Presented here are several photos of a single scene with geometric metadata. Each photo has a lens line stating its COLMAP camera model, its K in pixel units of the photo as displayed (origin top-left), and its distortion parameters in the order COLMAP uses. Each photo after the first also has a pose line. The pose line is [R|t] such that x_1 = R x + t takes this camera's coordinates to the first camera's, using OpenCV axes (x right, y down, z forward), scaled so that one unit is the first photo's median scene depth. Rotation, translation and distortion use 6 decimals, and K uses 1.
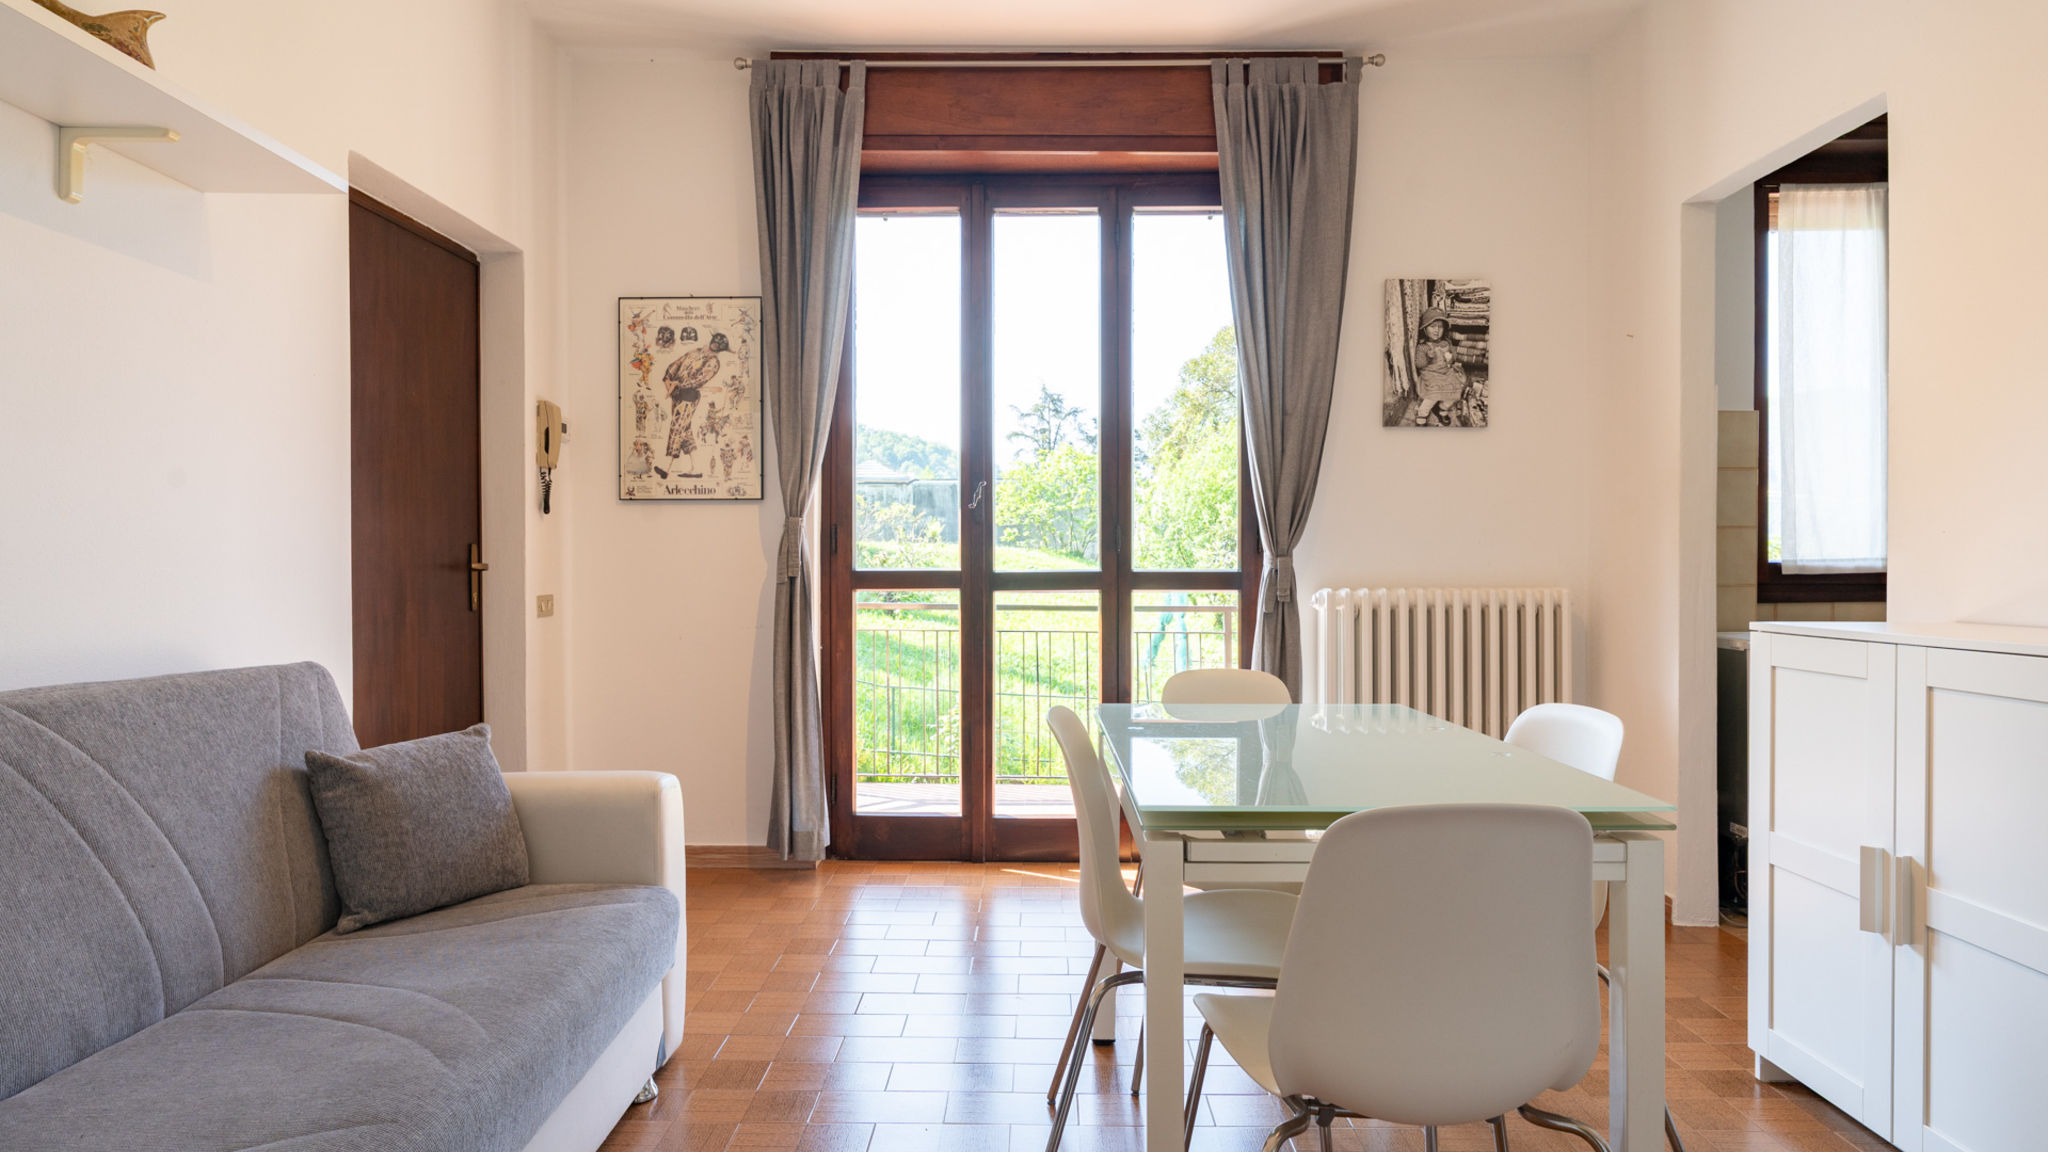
lens RADIAL K [[1120.0, 0, 1031.3], [0, 1120.0, 576.8], [0, 0, 1]] dist [-0.003634, 0.003410]
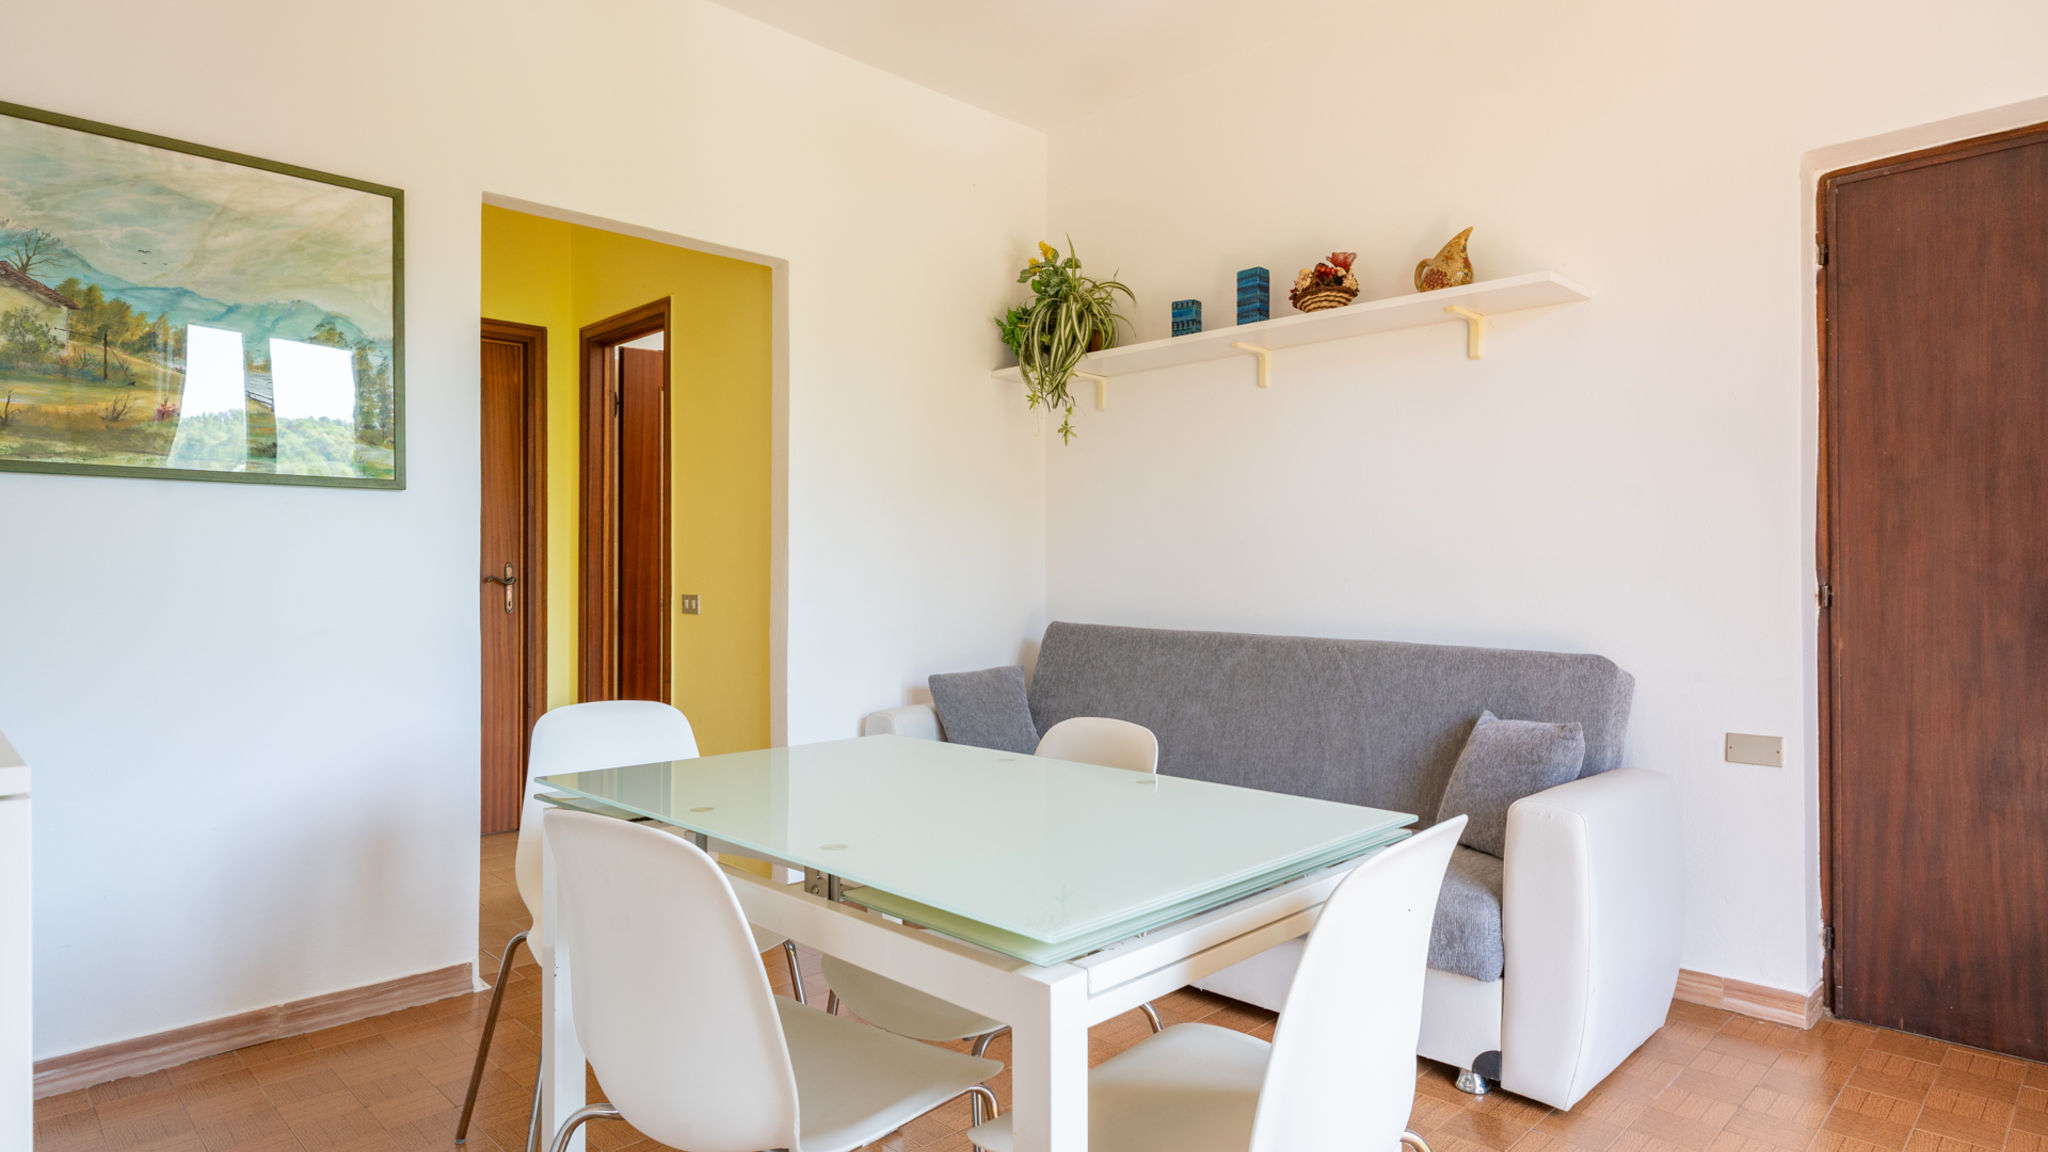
lens RADIAL K [[1120.0, 0, 1031.3], [0, 1120.0, 576.8], [0, 0, 1]] dist [-0.003634, 0.003410]
pose [[-0.712018, 0.003950, -0.702150, 0.387410], [-0.004184, 0.999943, 0.009868, -0.011908], [0.702149, 0.009964, -0.711960, 0.850311]]
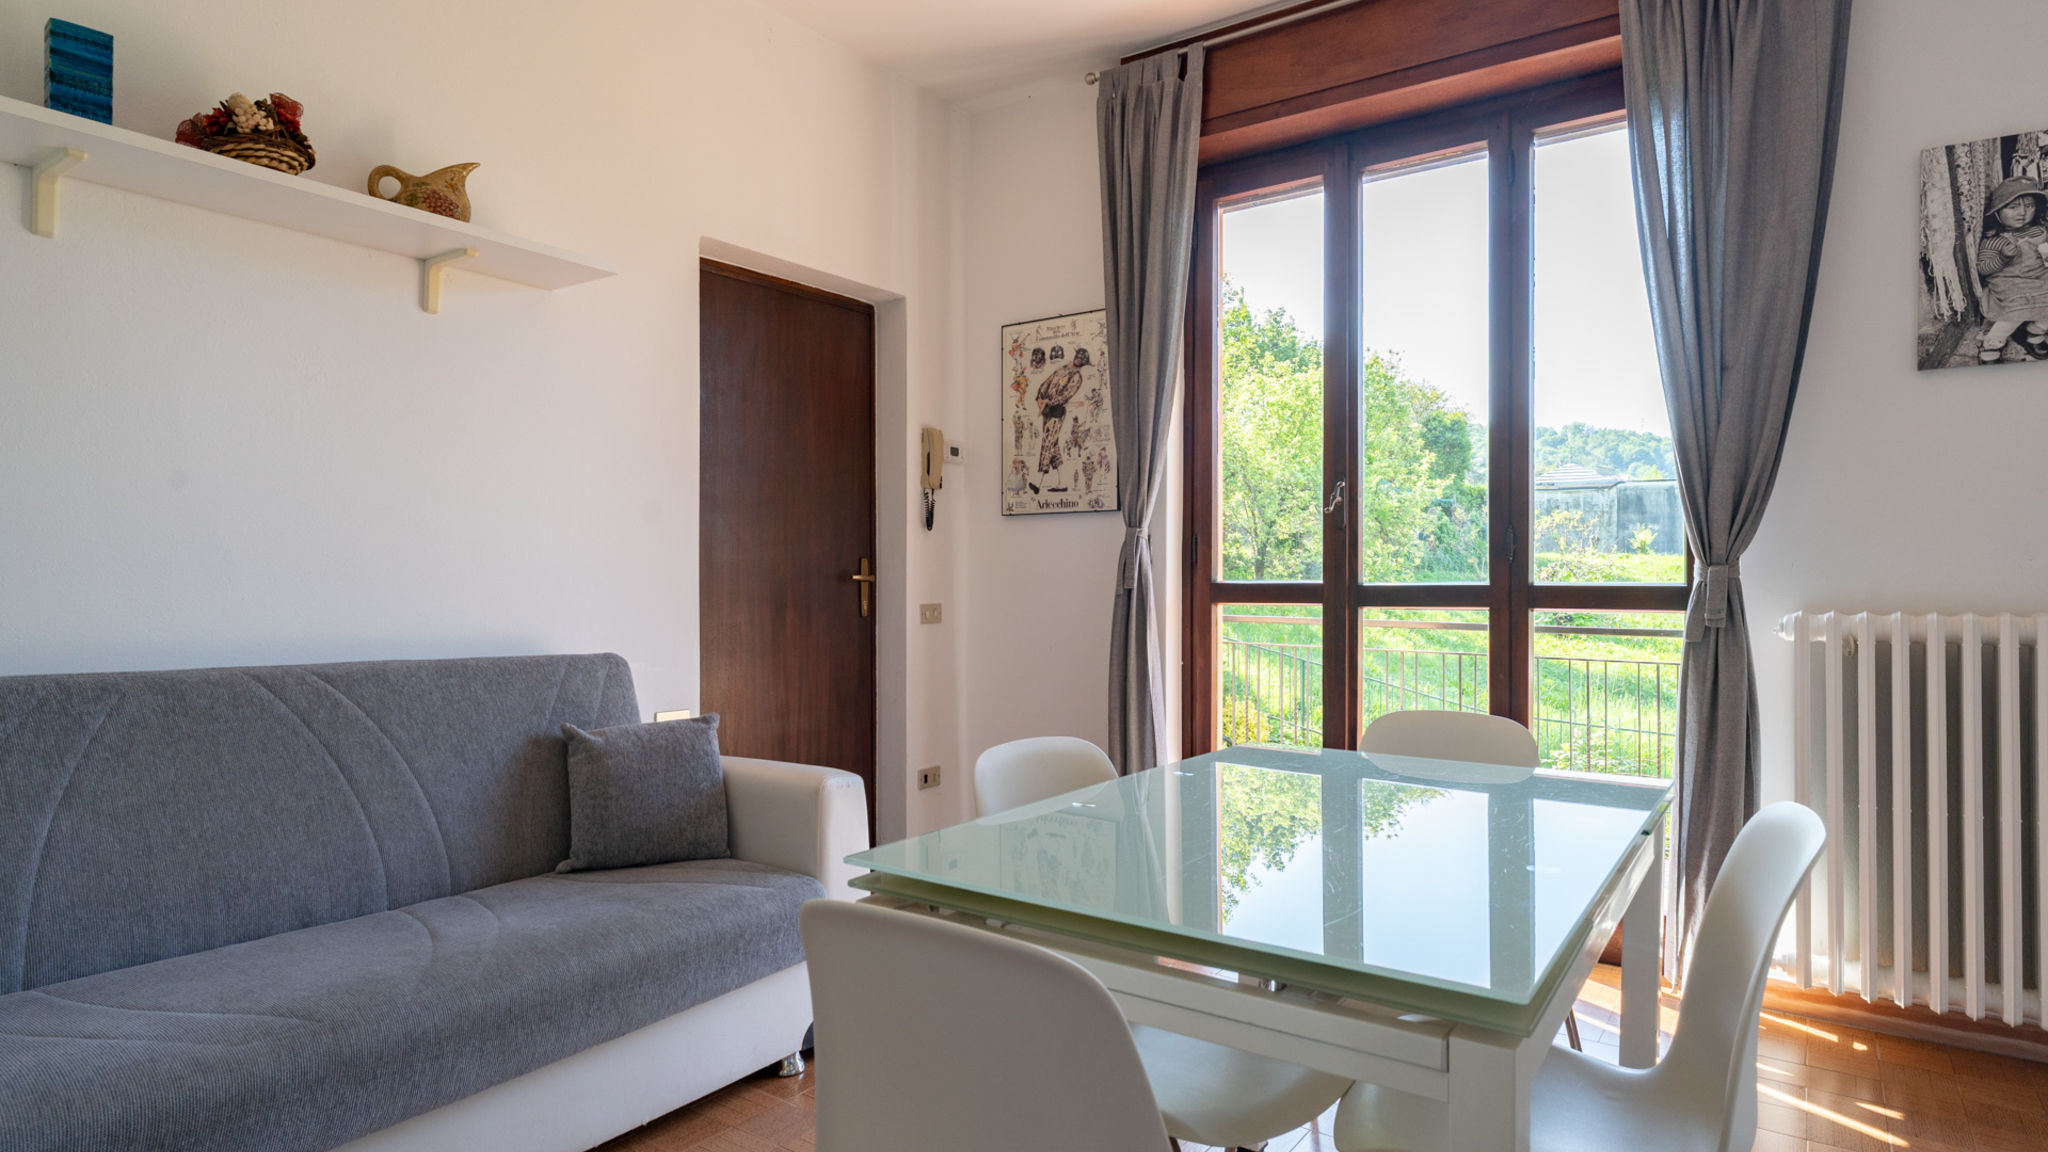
lens RADIAL K [[1120.0, 0, 1031.3], [0, 1120.0, 576.8], [0, 0, 1]] dist [-0.003634, 0.003410]
pose [[0.816511, -0.000225, -0.577330, 0.269450], [-0.007203, 0.999918, -0.010576, 0.000372], [0.577285, 0.012794, 0.816442, 0.148534]]
